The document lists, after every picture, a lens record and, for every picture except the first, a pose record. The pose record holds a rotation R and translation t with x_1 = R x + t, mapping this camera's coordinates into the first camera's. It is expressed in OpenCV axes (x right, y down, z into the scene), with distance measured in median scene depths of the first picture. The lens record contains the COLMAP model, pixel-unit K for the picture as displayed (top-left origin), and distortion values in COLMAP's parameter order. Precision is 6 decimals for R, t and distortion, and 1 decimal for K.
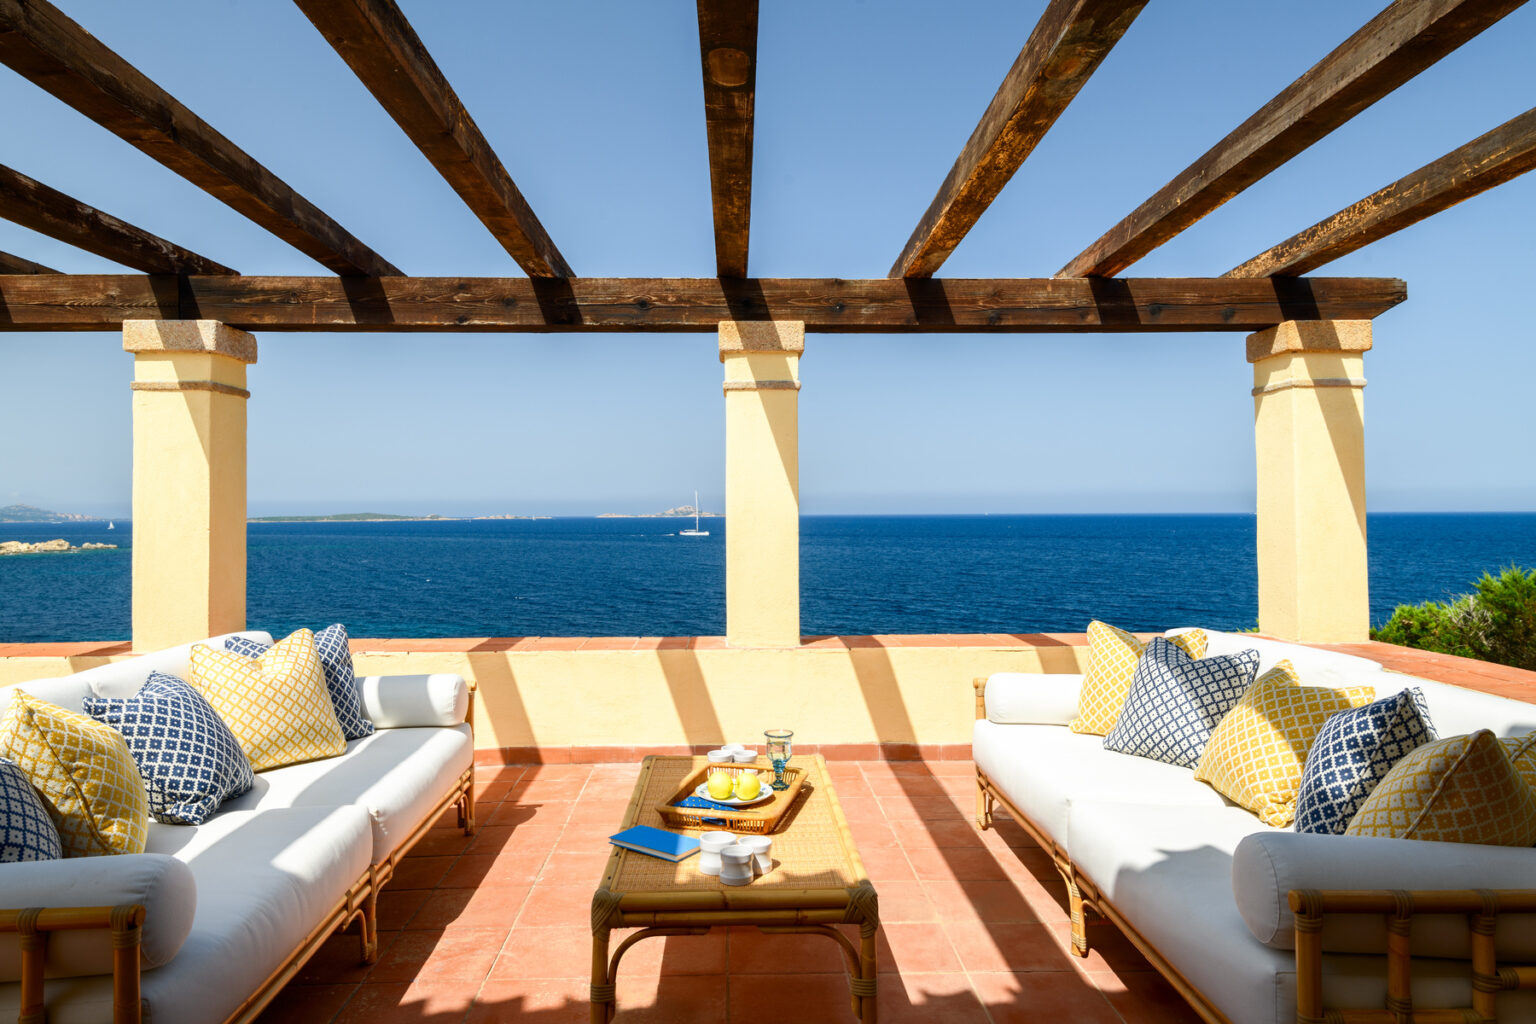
lens RADIAL K [[971.0, 0, 773.5], [0, 971.0, 505.9], [0, 0, 1]] dist [0.024795, -0.016223]
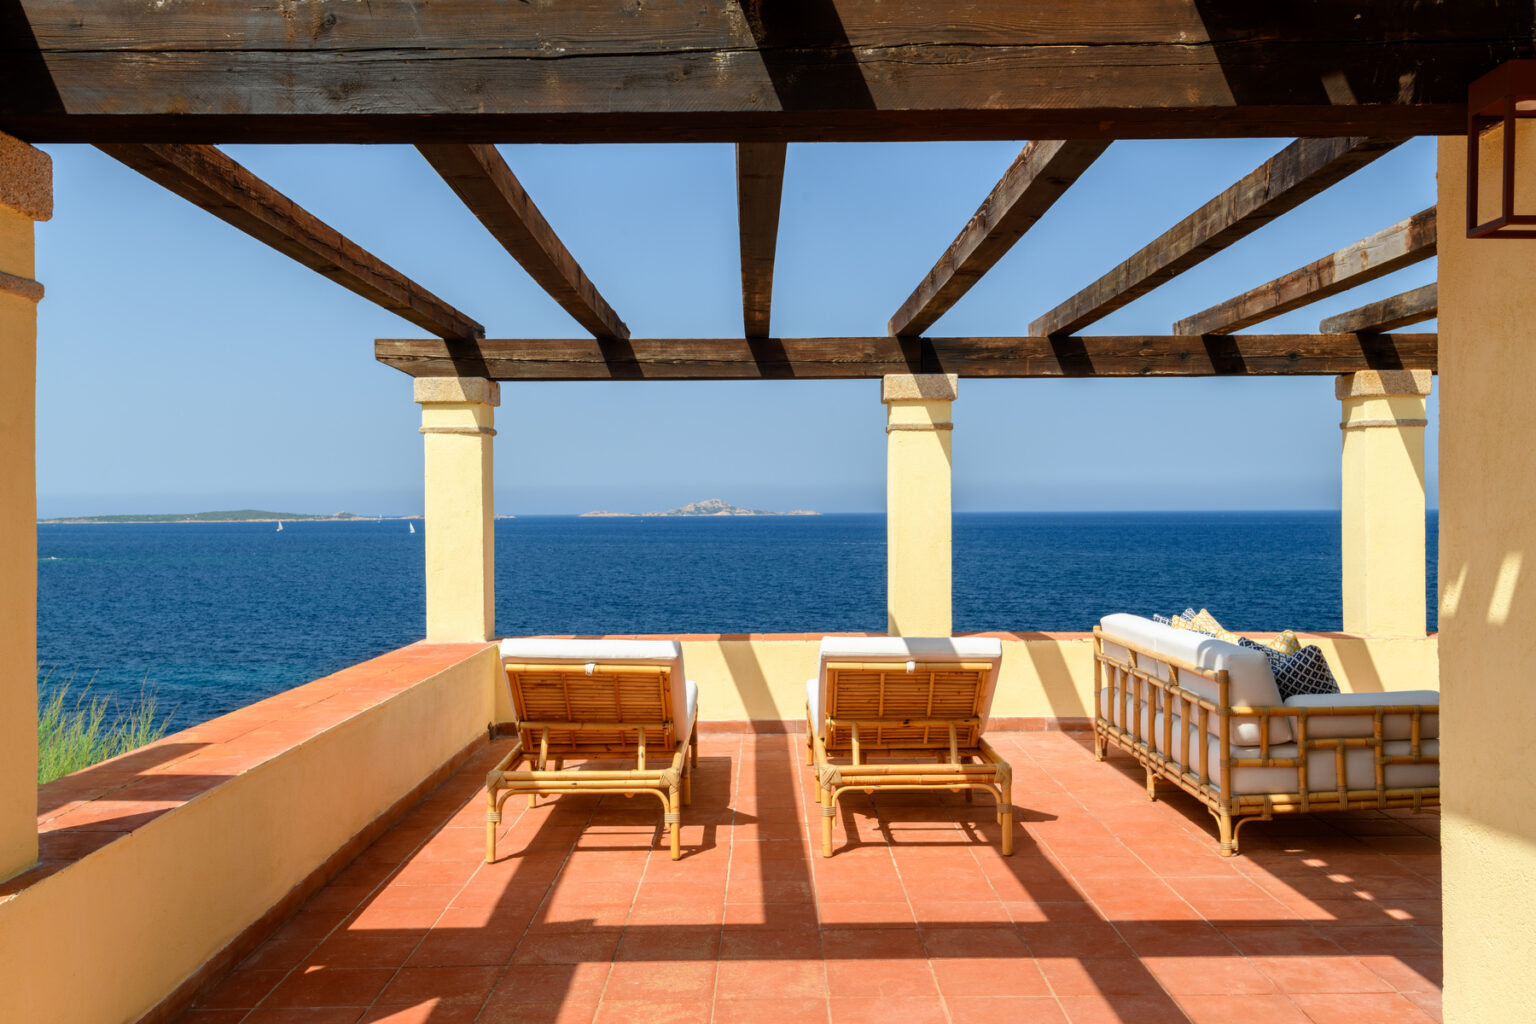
lens RADIAL K [[1451.2, 0, 773.7], [0, 1451.2, 535.5], [0, 0, 1]] dist [0.026395, 0.000000]
pose [[0.998843, 0.001869, -0.048052, -0.696115], [-0.000695, 0.999701, 0.024431, -0.027399], [0.048083, -0.024370, 0.998546, -0.853867]]
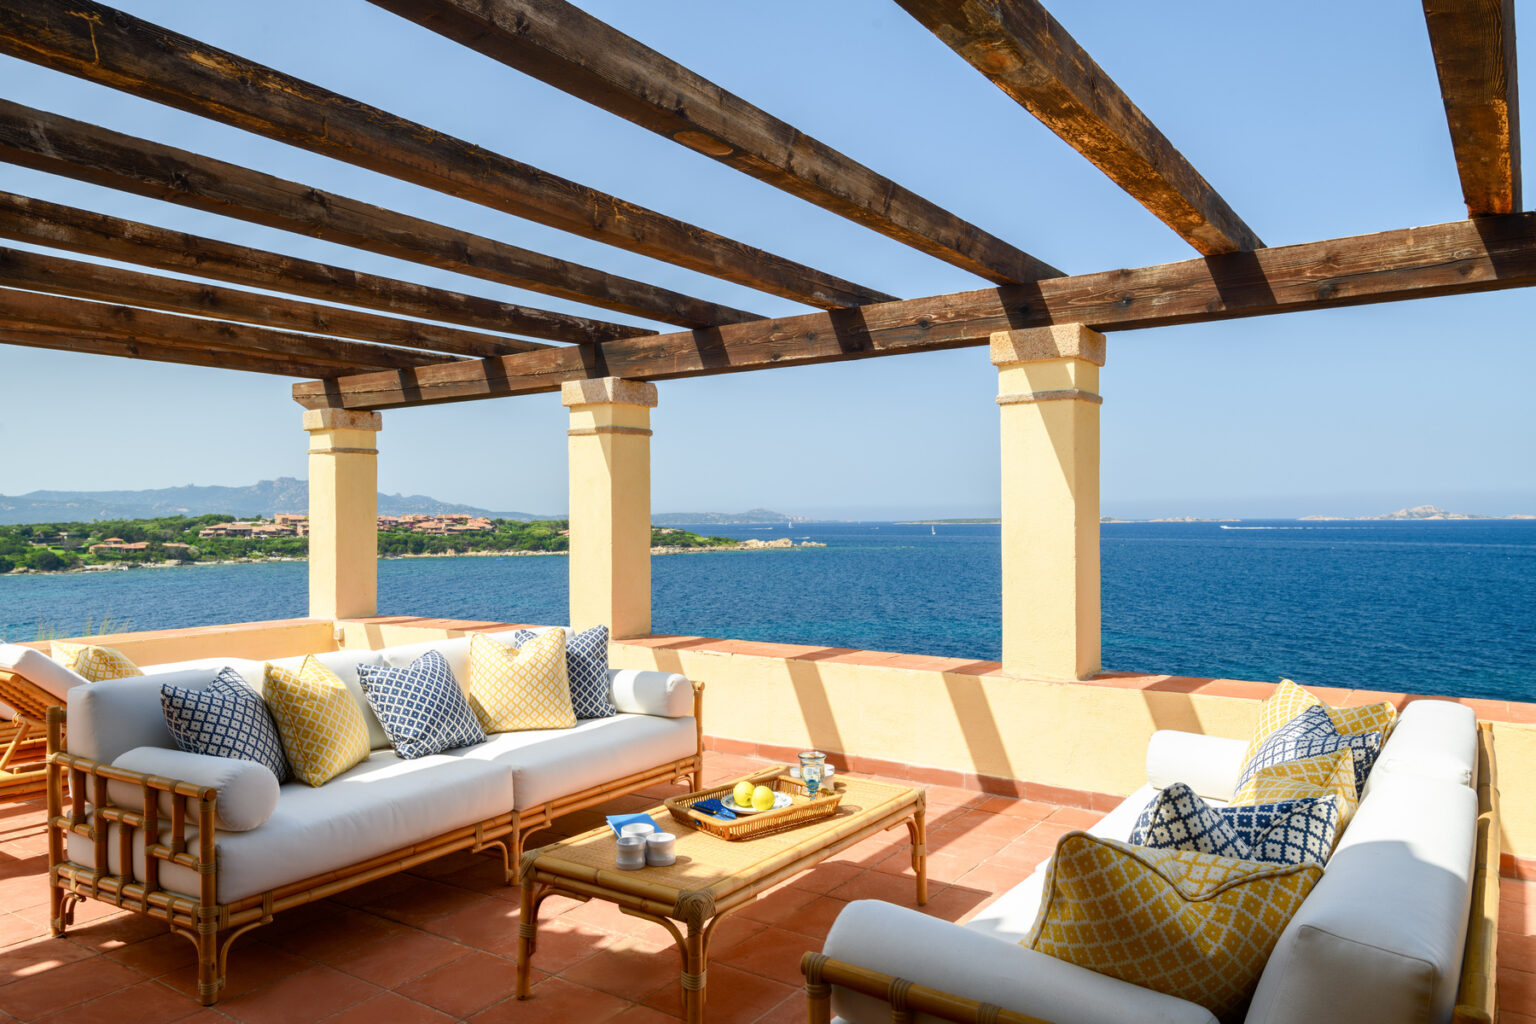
lens RADIAL K [[1039.6, 0, 783.7], [0, 1039.6, 519.7], [0, 0, 1]] dist [0.022854, -0.008292]
pose [[0.805530, 0.000868, -0.592555, 0.383795], [0.006066, 0.999934, 0.009711, -0.017833], [0.592525, -0.011417, 0.805471, 0.052745]]
